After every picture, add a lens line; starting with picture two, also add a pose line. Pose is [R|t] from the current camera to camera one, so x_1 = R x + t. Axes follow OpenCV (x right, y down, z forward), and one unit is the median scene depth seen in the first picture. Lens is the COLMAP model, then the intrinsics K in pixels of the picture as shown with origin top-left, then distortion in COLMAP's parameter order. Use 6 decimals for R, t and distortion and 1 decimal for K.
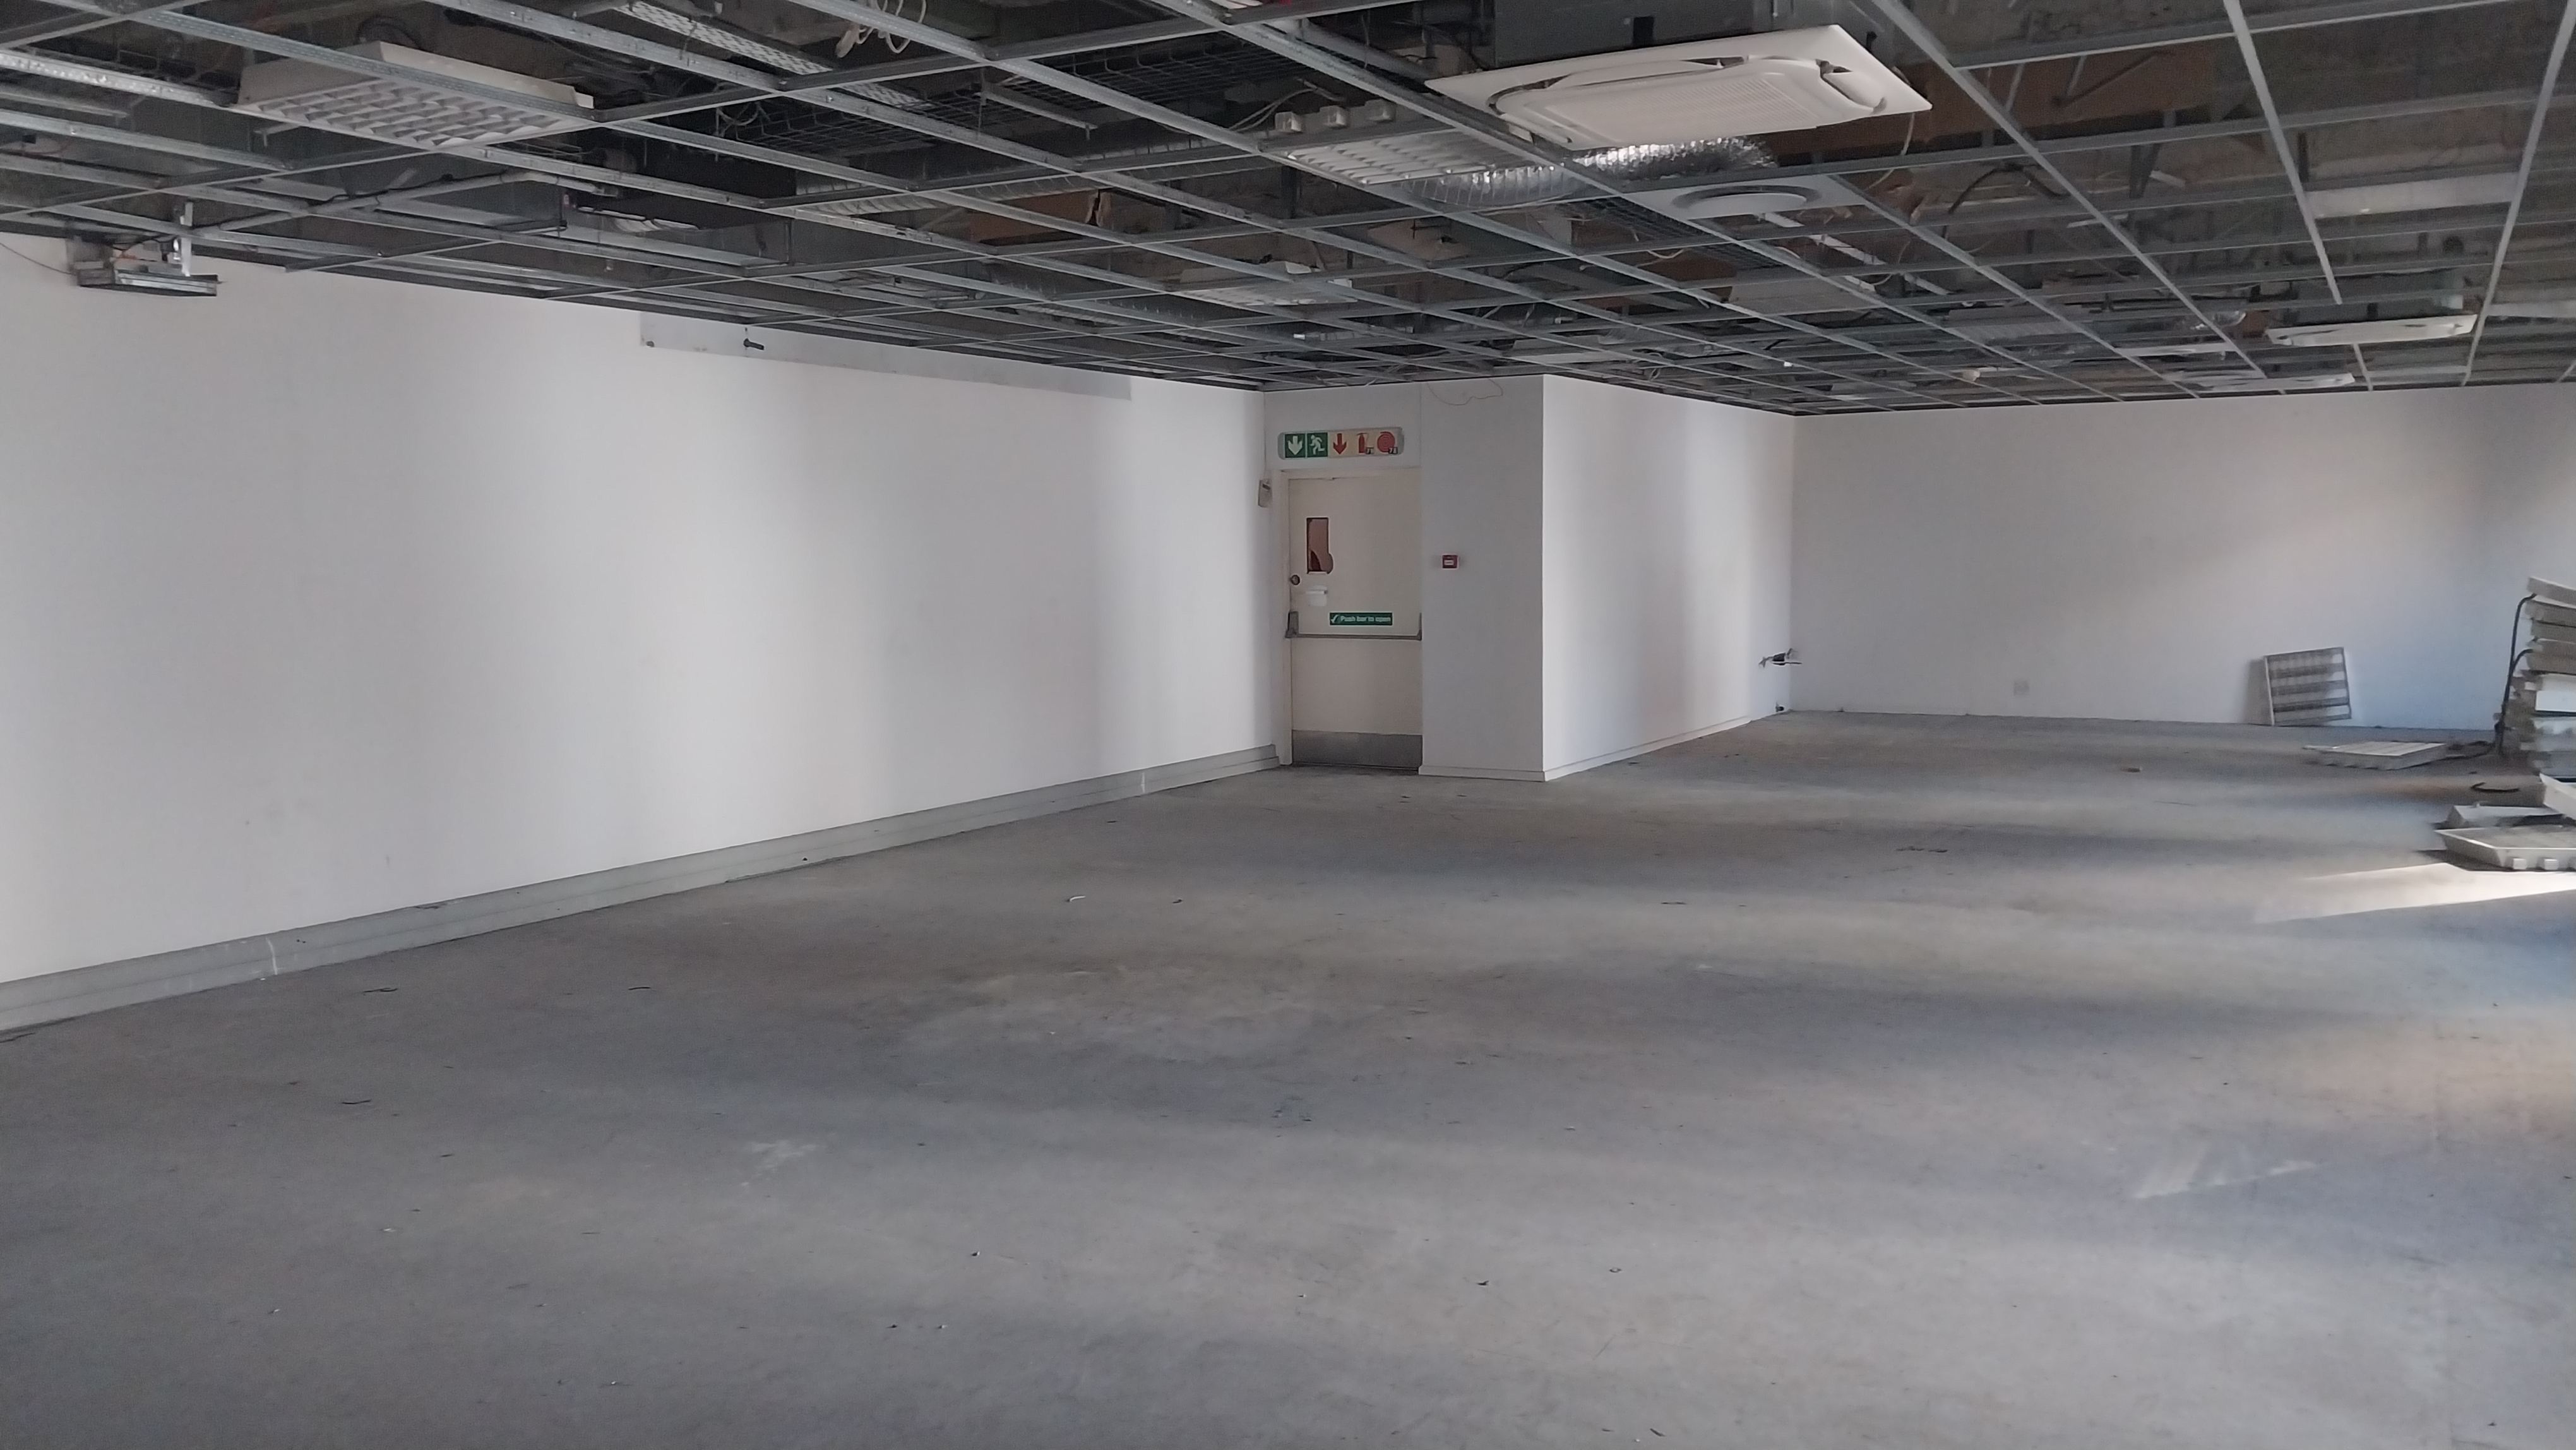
lens RADIAL K [[1948.5, 0, 1288.0], [0, 1948.5, 725.0], [0, 0, 1]] dist [0.008026, 0.001028]
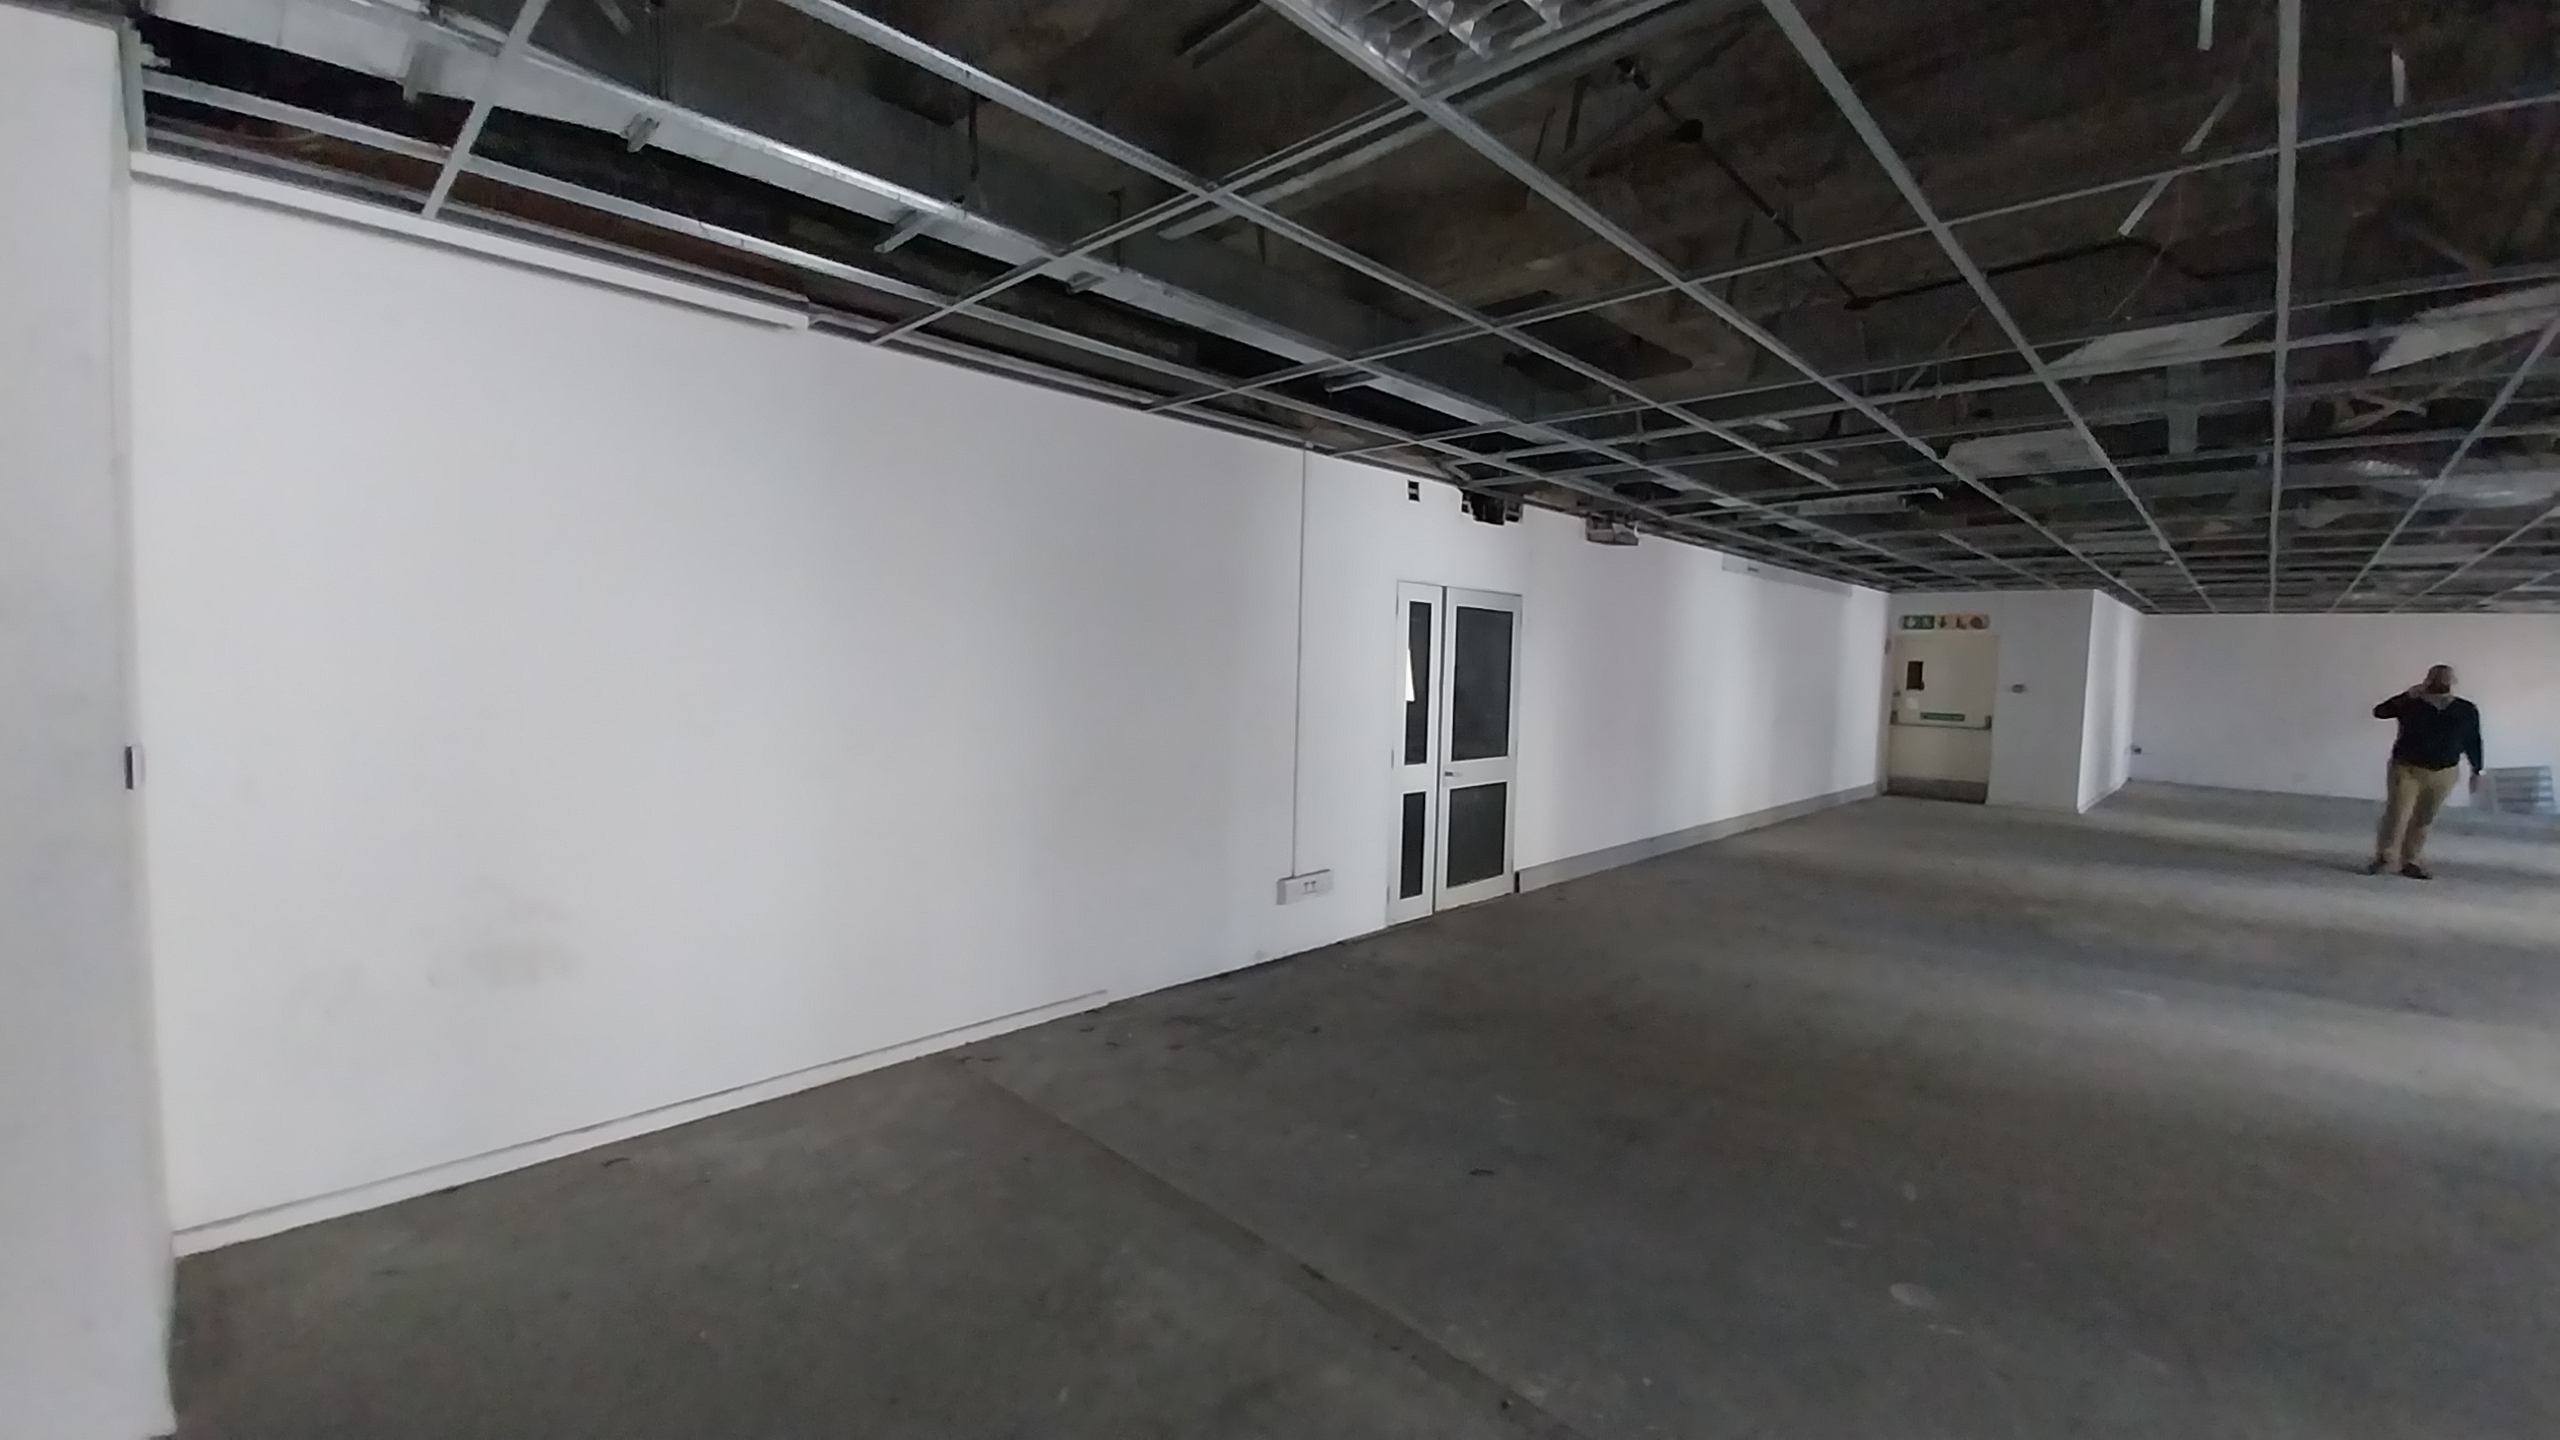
lens RADIAL K [[1008.0, 0, 1288.2], [0, 1008.0, 719.3], [0, 0, 1]] dist [0.022844, -0.016860]
pose [[0.970507, 0.057168, -0.234196, -0.344328], [-0.064130, 0.997694, -0.022212, 0.009022], [0.232386, 0.036575, 0.971936, -0.077684]]
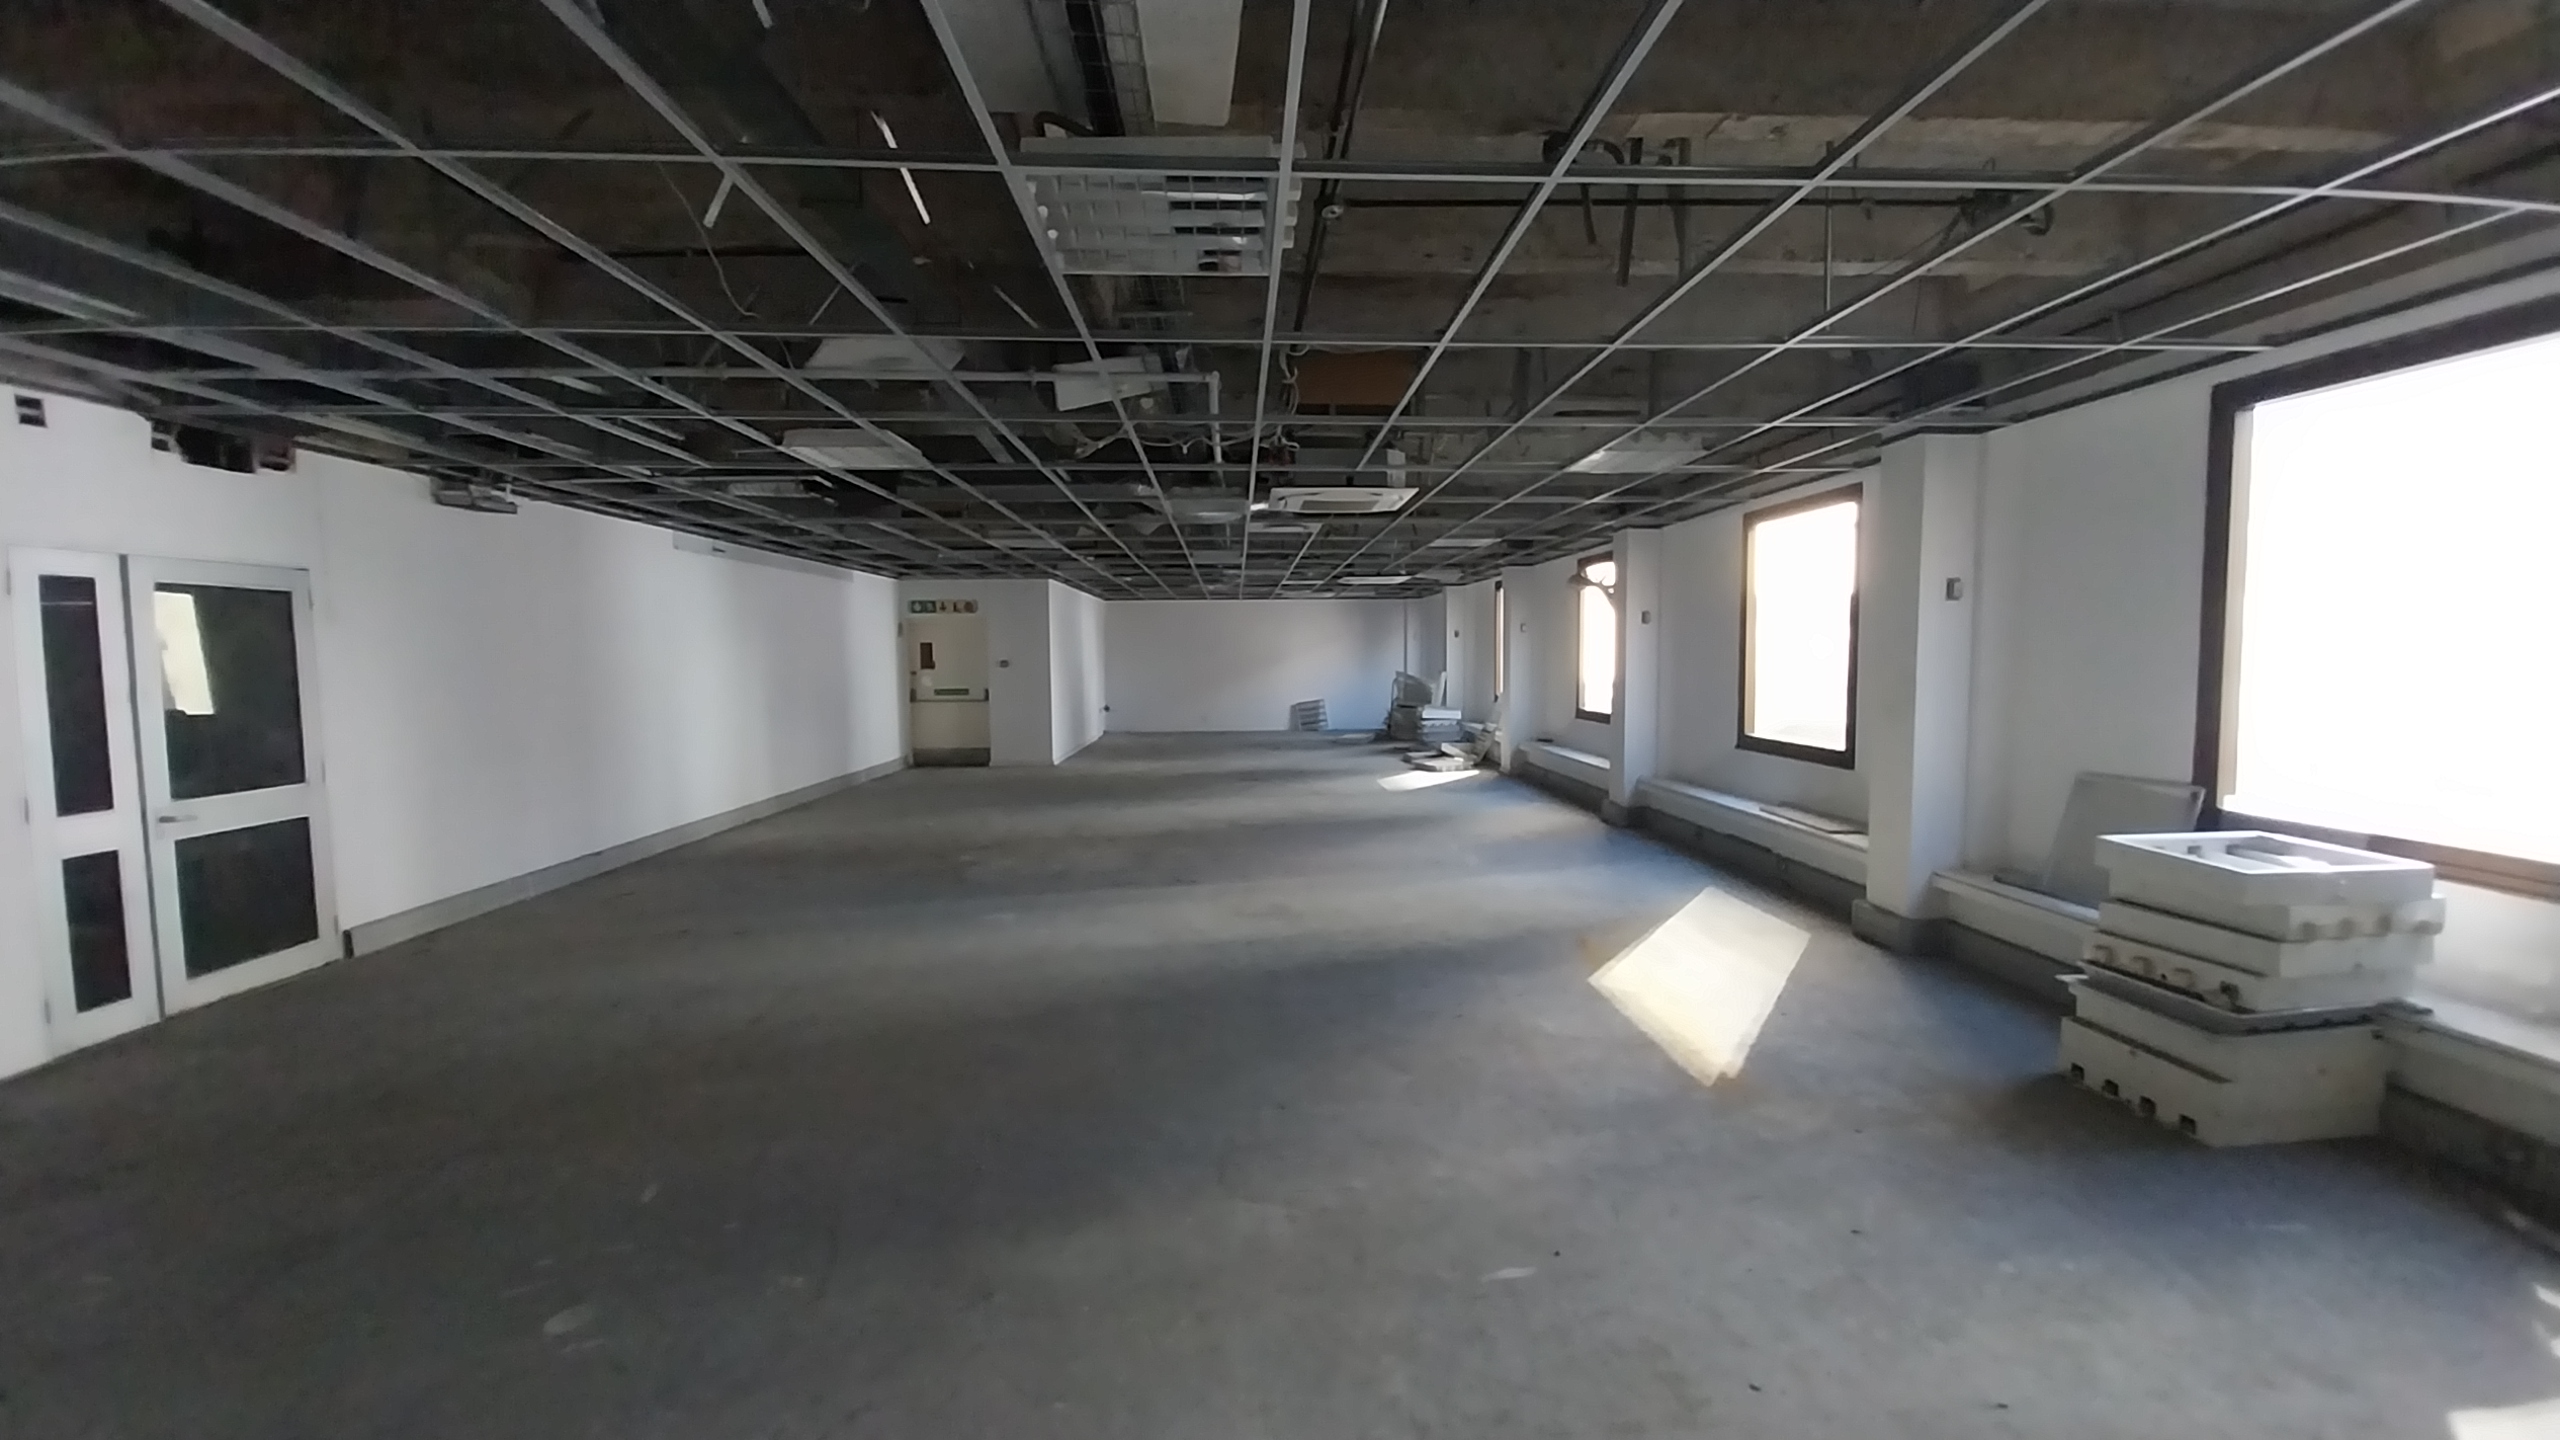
lens RADIAL K [[1008.0, 0, 1288.2], [0, 1008.0, 719.3], [0, 0, 1]] dist [0.022844, -0.016860]
pose [[0.838677, -0.028744, 0.543870, -0.249041], [0.045296, 0.998828, -0.017059, 0.008499], [-0.542742, 0.038942, 0.838996, -0.083868]]
